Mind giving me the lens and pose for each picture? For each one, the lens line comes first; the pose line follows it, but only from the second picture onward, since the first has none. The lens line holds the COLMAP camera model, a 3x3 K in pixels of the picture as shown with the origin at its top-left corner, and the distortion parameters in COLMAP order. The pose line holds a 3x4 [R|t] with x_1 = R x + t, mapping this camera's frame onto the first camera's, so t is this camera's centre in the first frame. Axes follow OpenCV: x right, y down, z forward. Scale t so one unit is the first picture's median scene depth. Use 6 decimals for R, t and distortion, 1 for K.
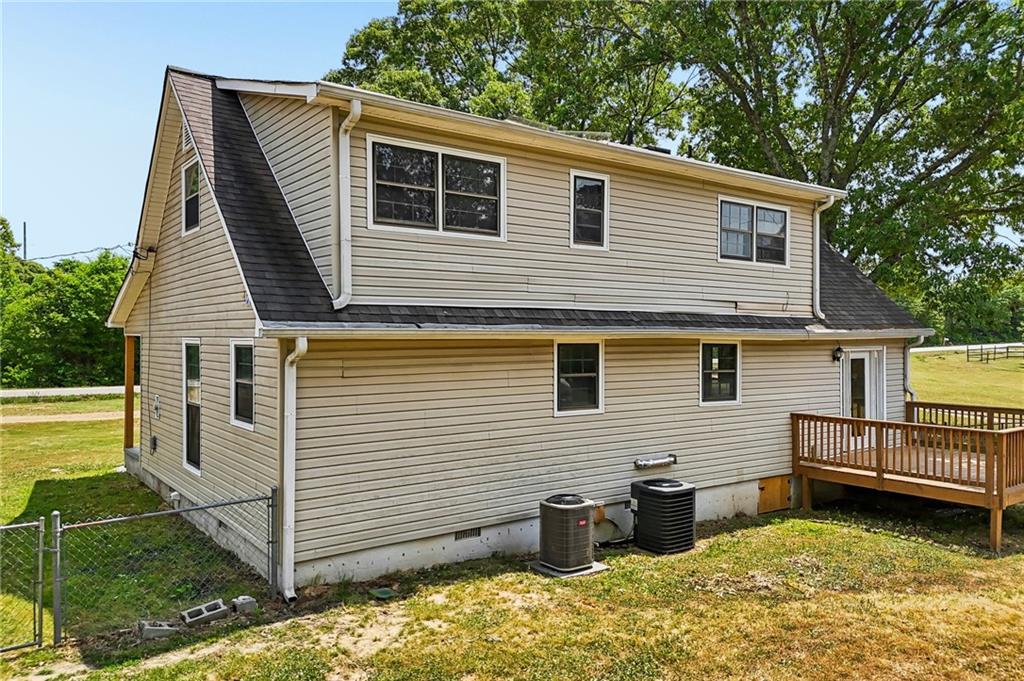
lens RADIAL K [[764.6, 0, 496.1], [0, 764.6, 337.5], [0, 0, 1]] dist [0.057757, -0.007667]
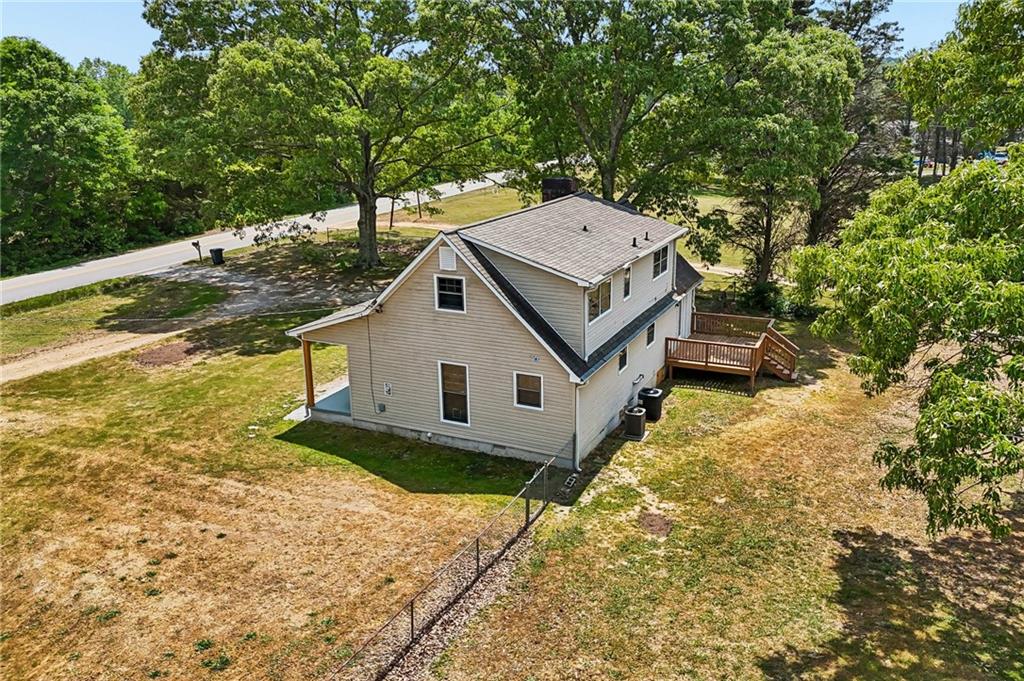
lens RADIAL K [[764.6, 0, 496.1], [0, 764.6, 337.5], [0, 0, 1]] dist [0.057757, -0.007667]
pose [[0.897432, -0.151073, 0.414479, -1.484531], [0.036717, 0.961855, 0.271086, -0.802396], [-0.439623, -0.228062, 0.868746, -1.035504]]
